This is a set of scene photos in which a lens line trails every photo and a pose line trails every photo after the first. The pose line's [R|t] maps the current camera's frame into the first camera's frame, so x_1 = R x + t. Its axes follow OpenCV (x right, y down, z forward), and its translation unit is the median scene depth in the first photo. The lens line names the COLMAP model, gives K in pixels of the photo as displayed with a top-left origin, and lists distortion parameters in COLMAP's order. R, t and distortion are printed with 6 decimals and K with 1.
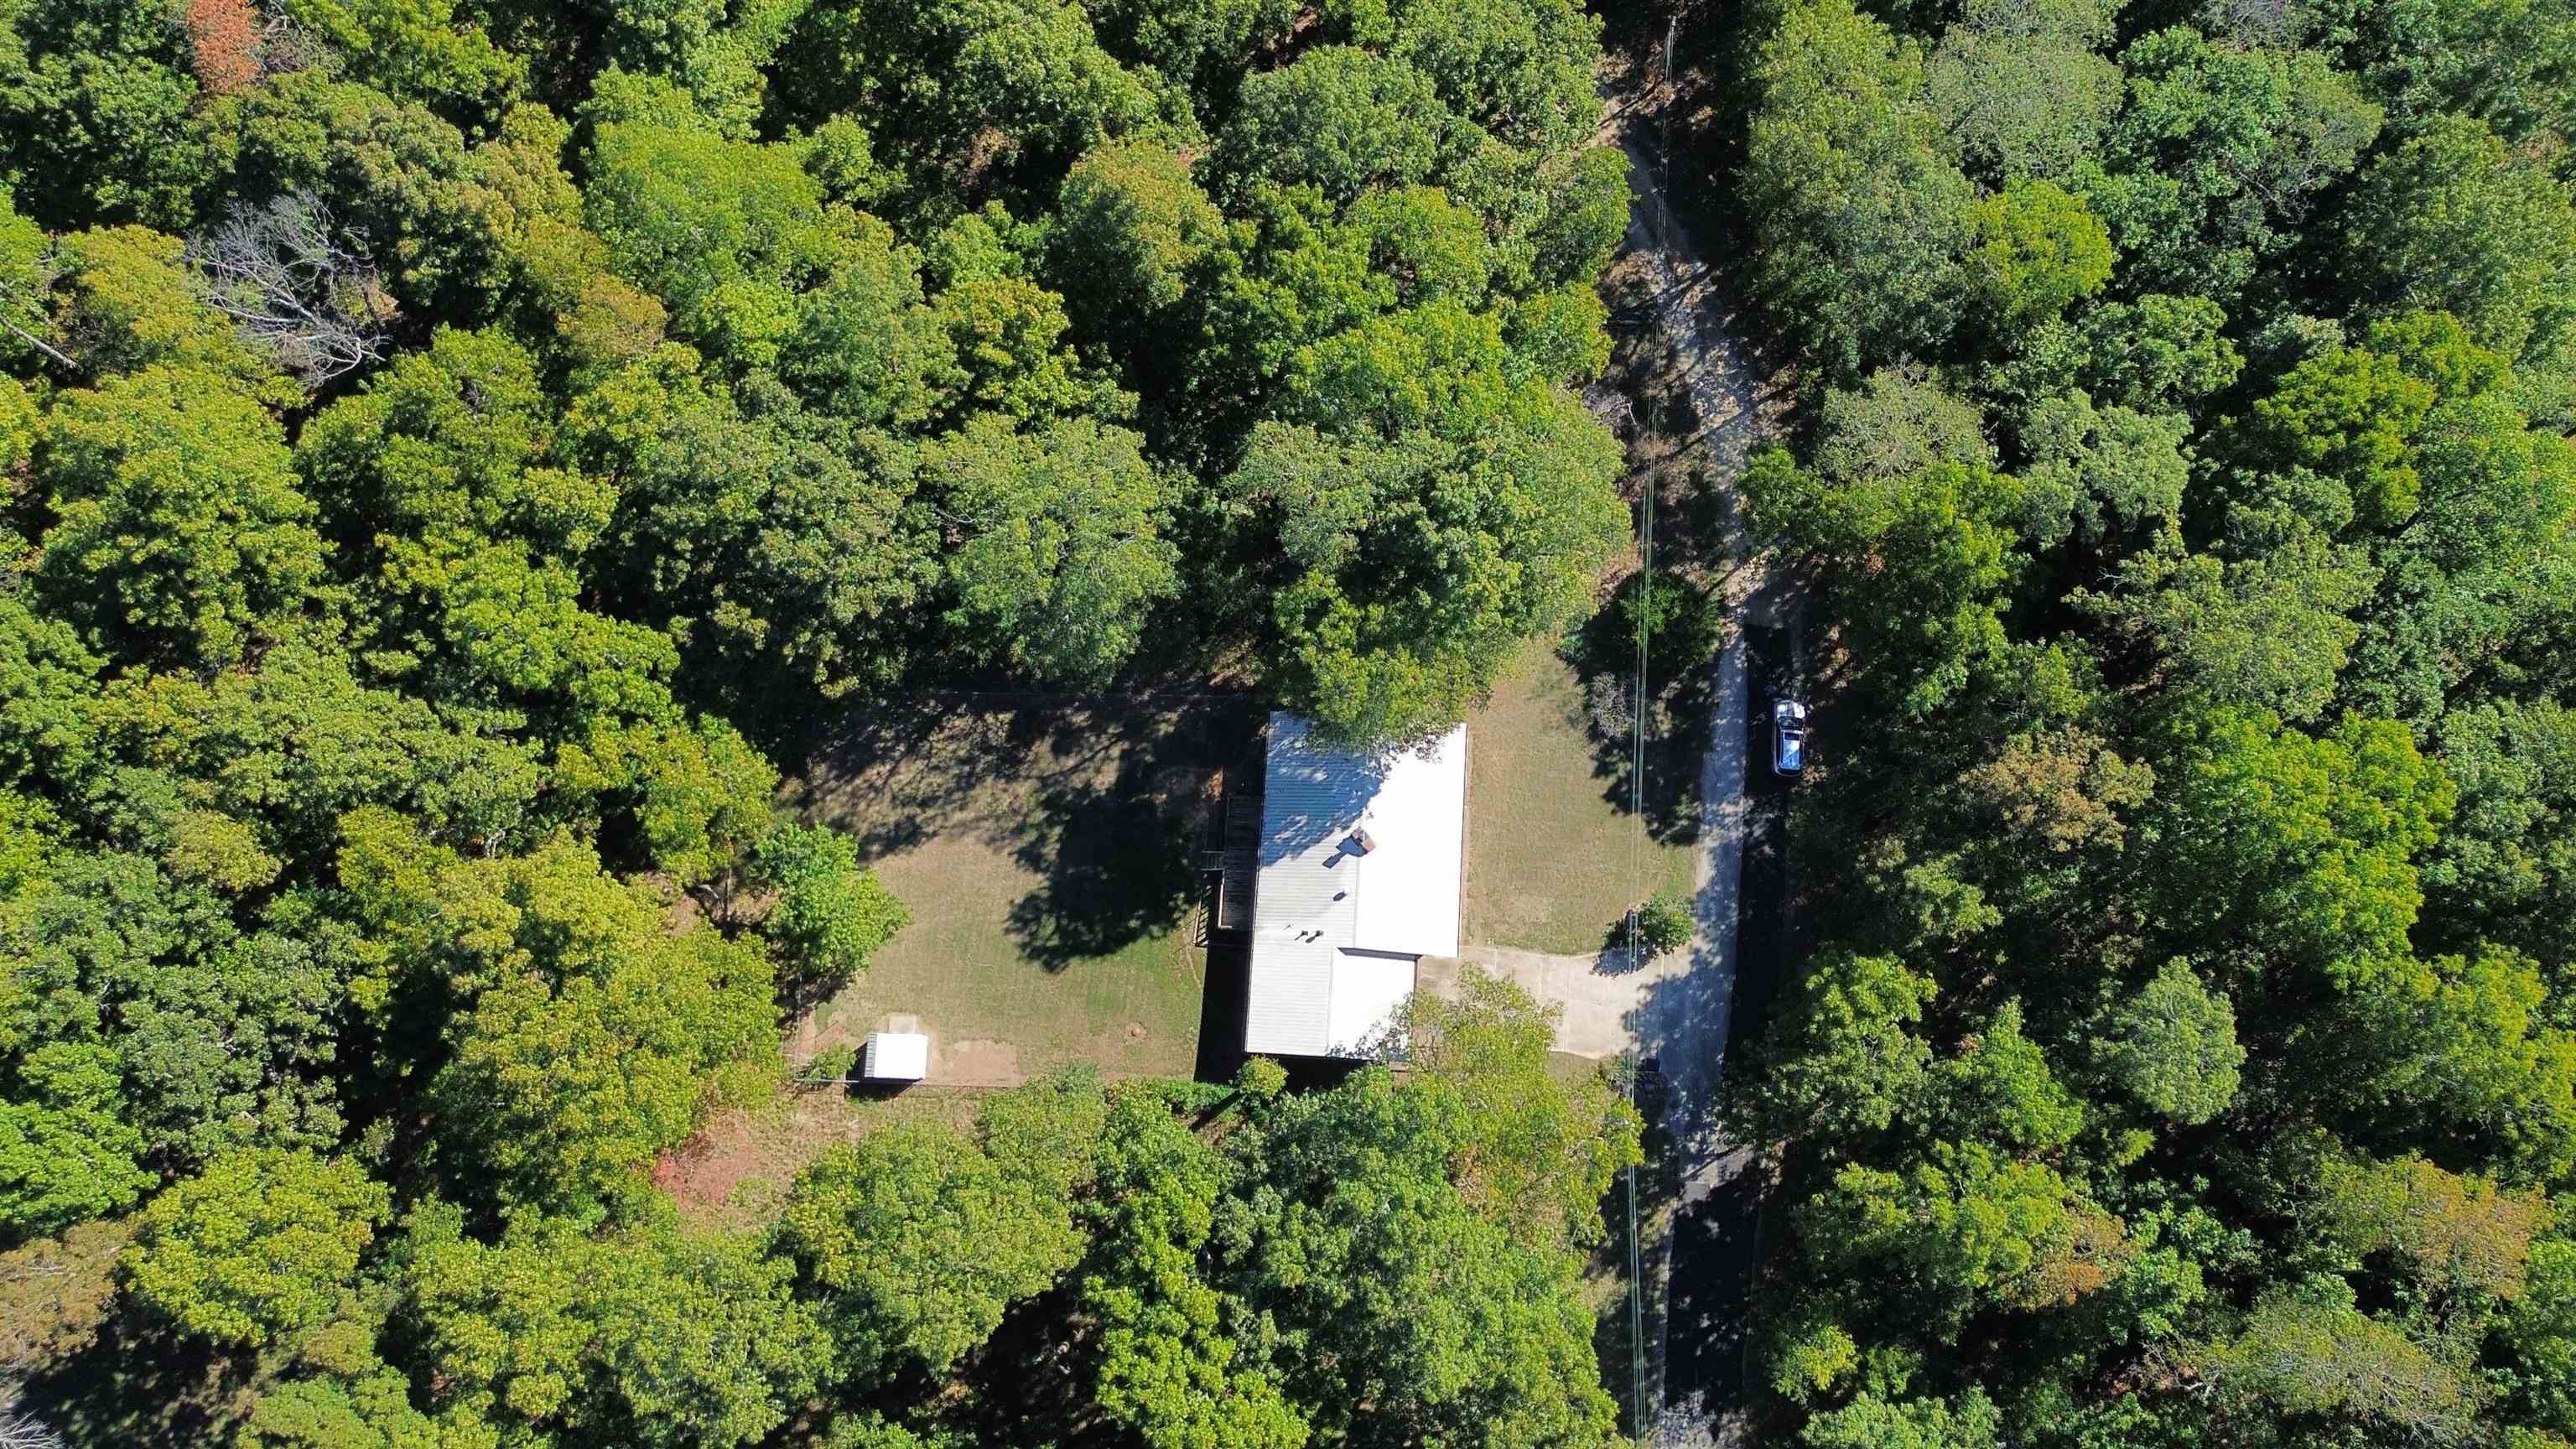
lens RADIAL K [[1874.7, 0, 1286.5], [0, 1874.7, 729.7], [0, 0, 1]] dist [0.089828, -0.115852]
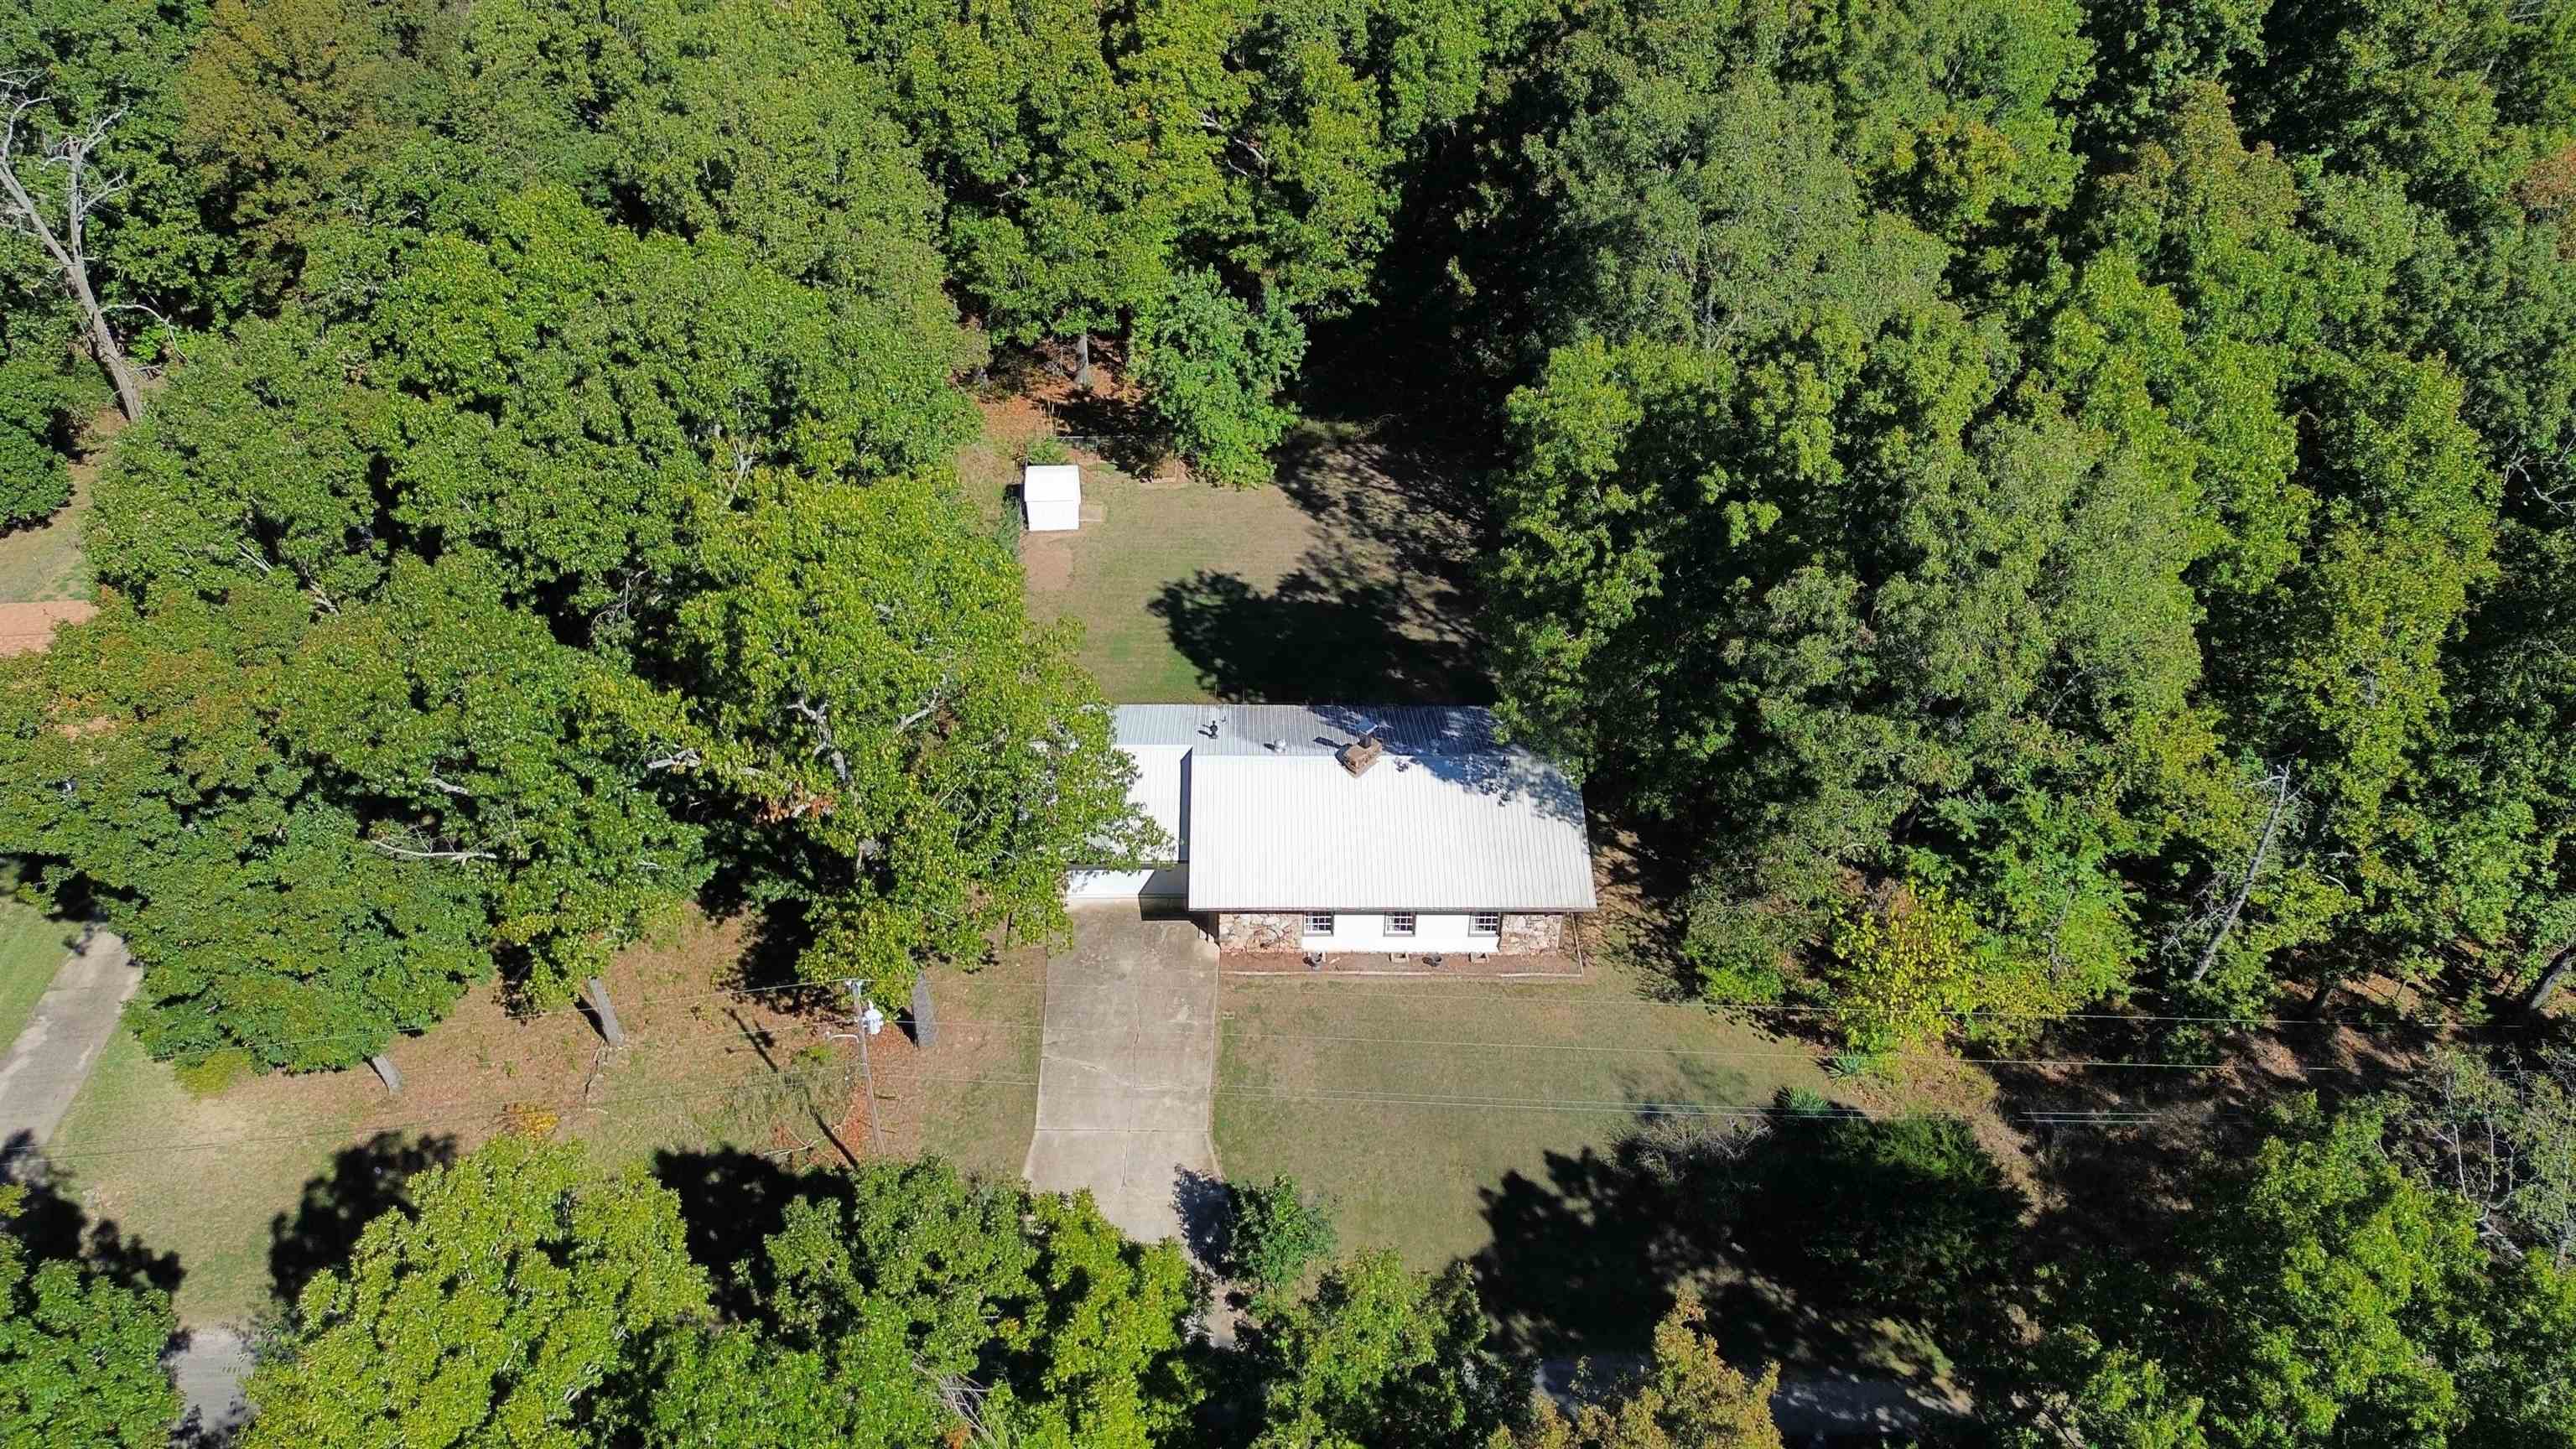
lens RADIAL K [[1874.7, 0, 1286.5], [0, 1874.7, 729.7], [0, 0, 1]] dist [0.089828, -0.115852]
pose [[0.084408, 0.602895, -0.793343, 0.508395], [-0.979487, 0.196409, 0.045047, 0.049921], [0.182978, 0.773266, 0.607106, 0.587369]]
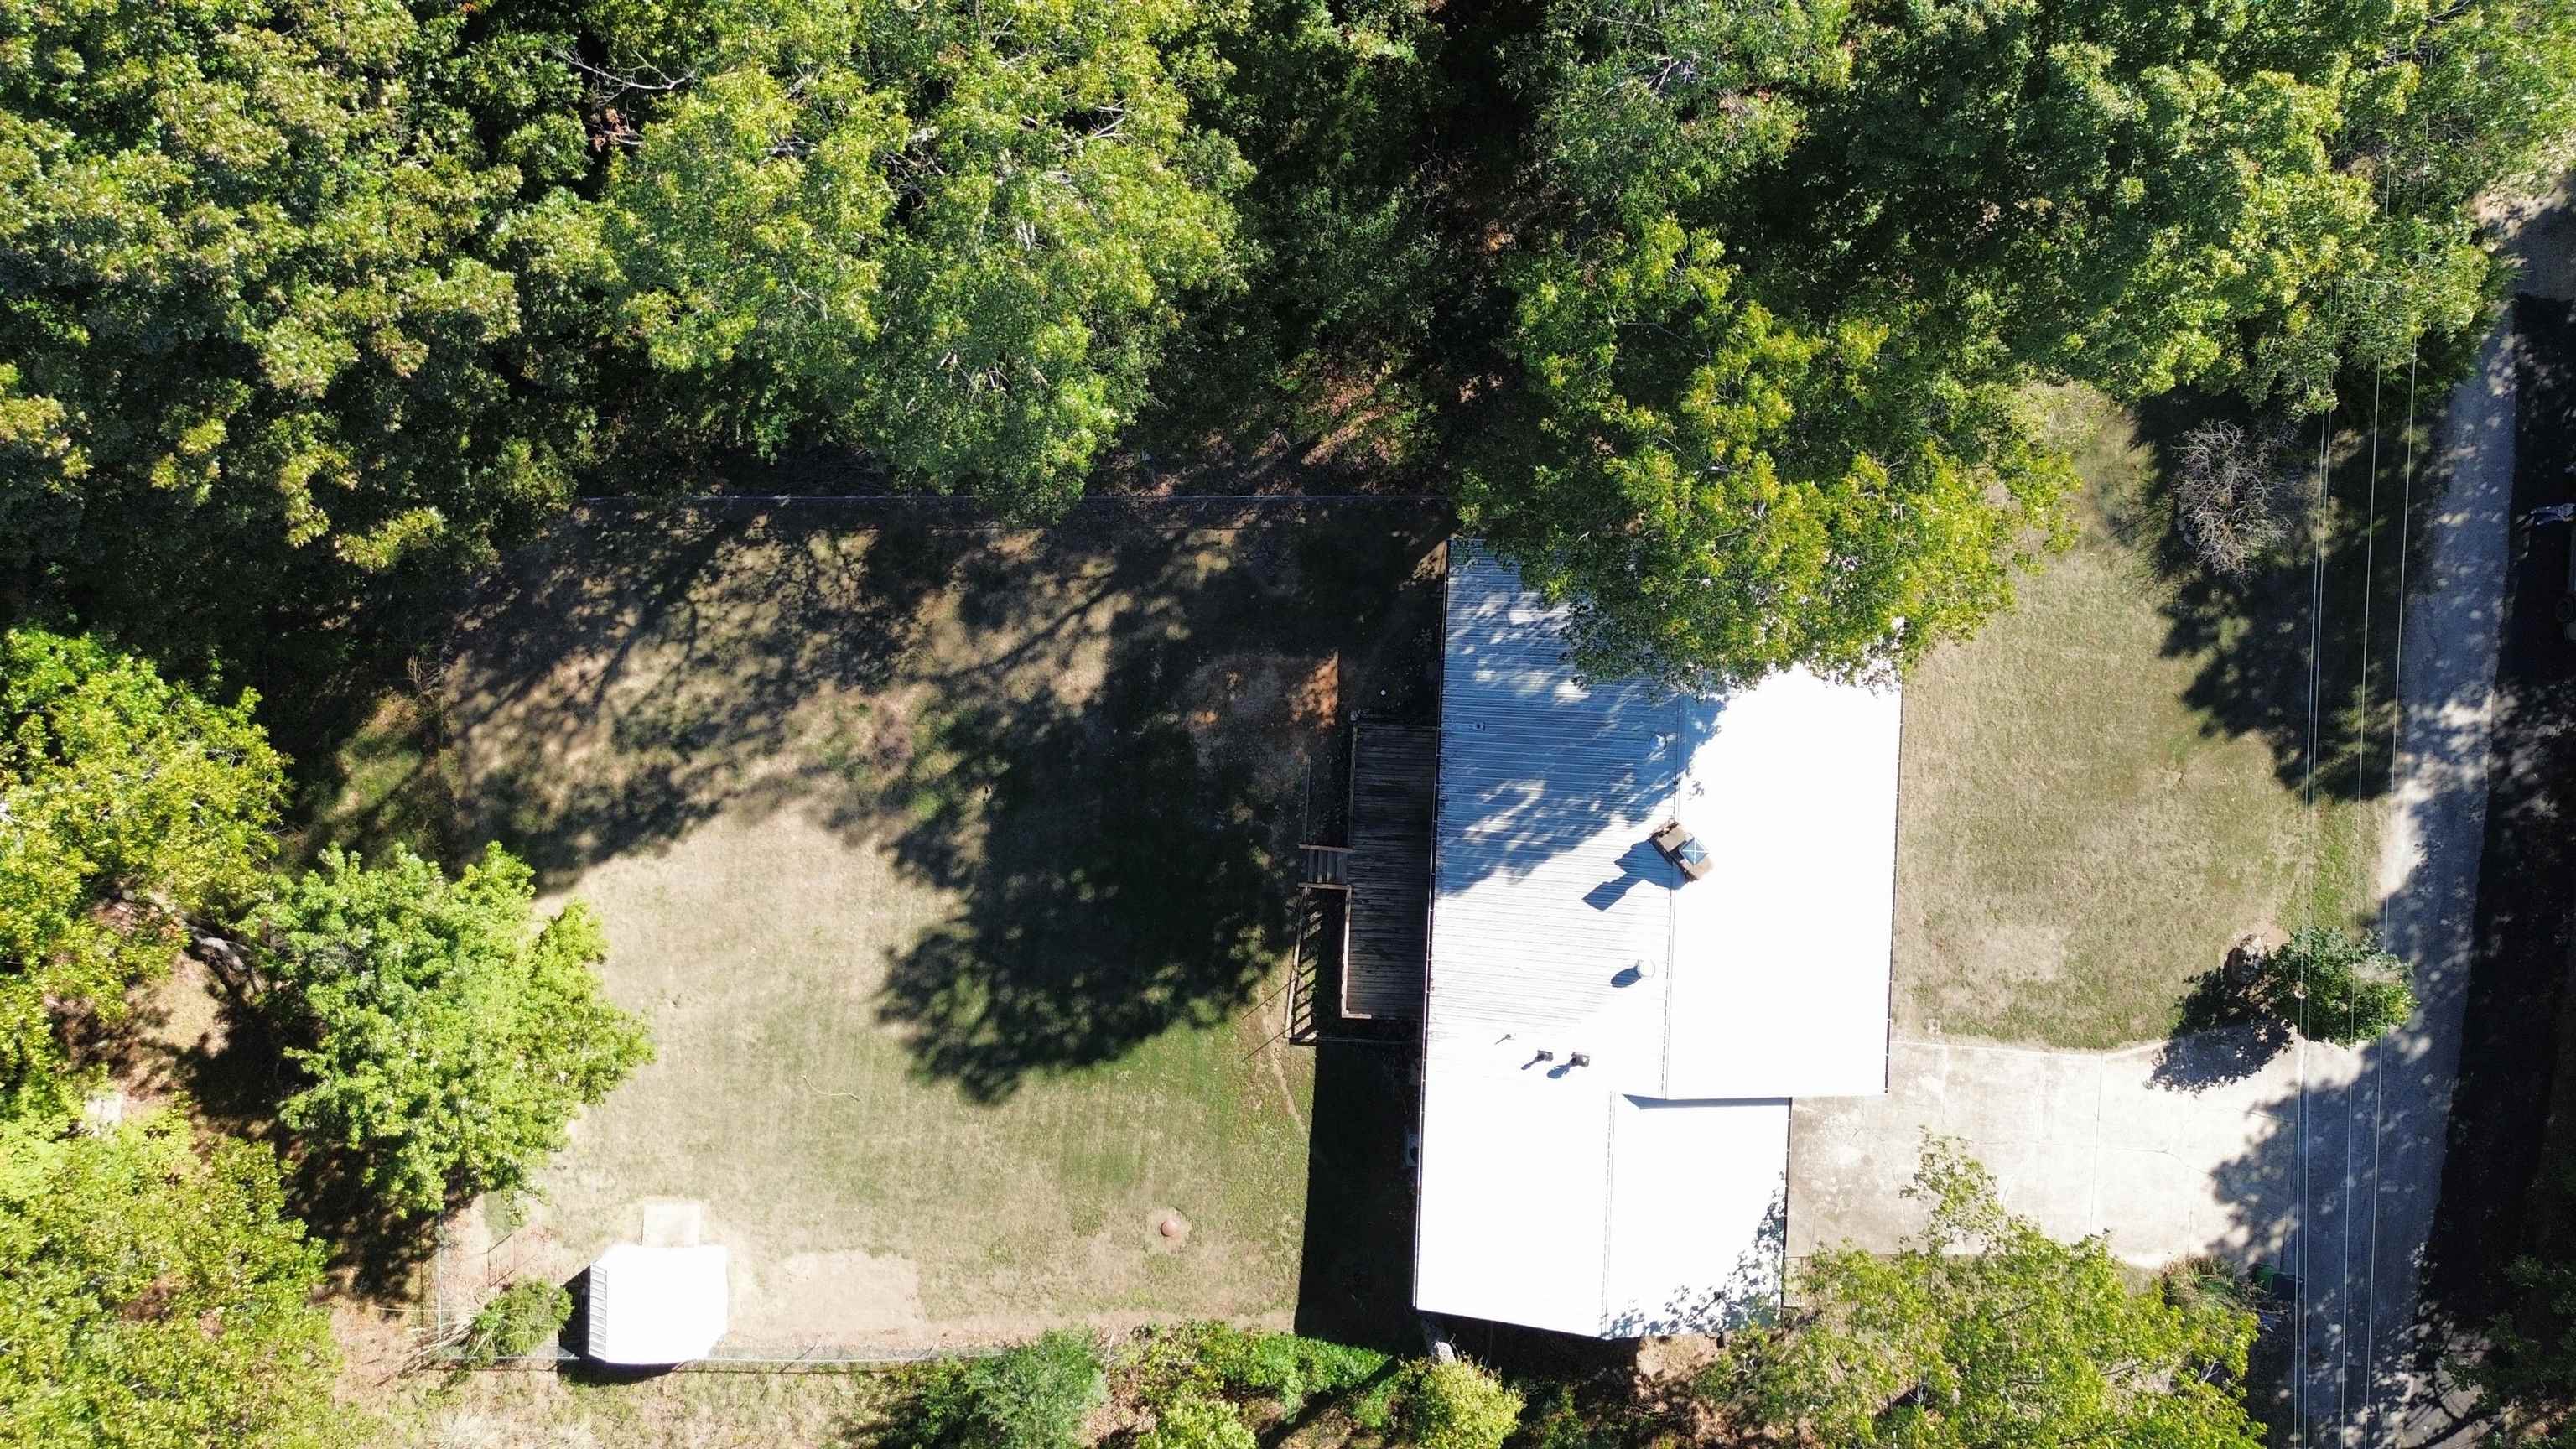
lens RADIAL K [[1874.7, 0, 1286.5], [0, 1874.7, 729.7], [0, 0, 1]] dist [0.089828, -0.115852]
pose [[0.999788, -0.019900, -0.005260, -0.045230], [0.020565, 0.976579, 0.214173, -0.059589], [0.000875, -0.214236, 0.976782, 0.560476]]
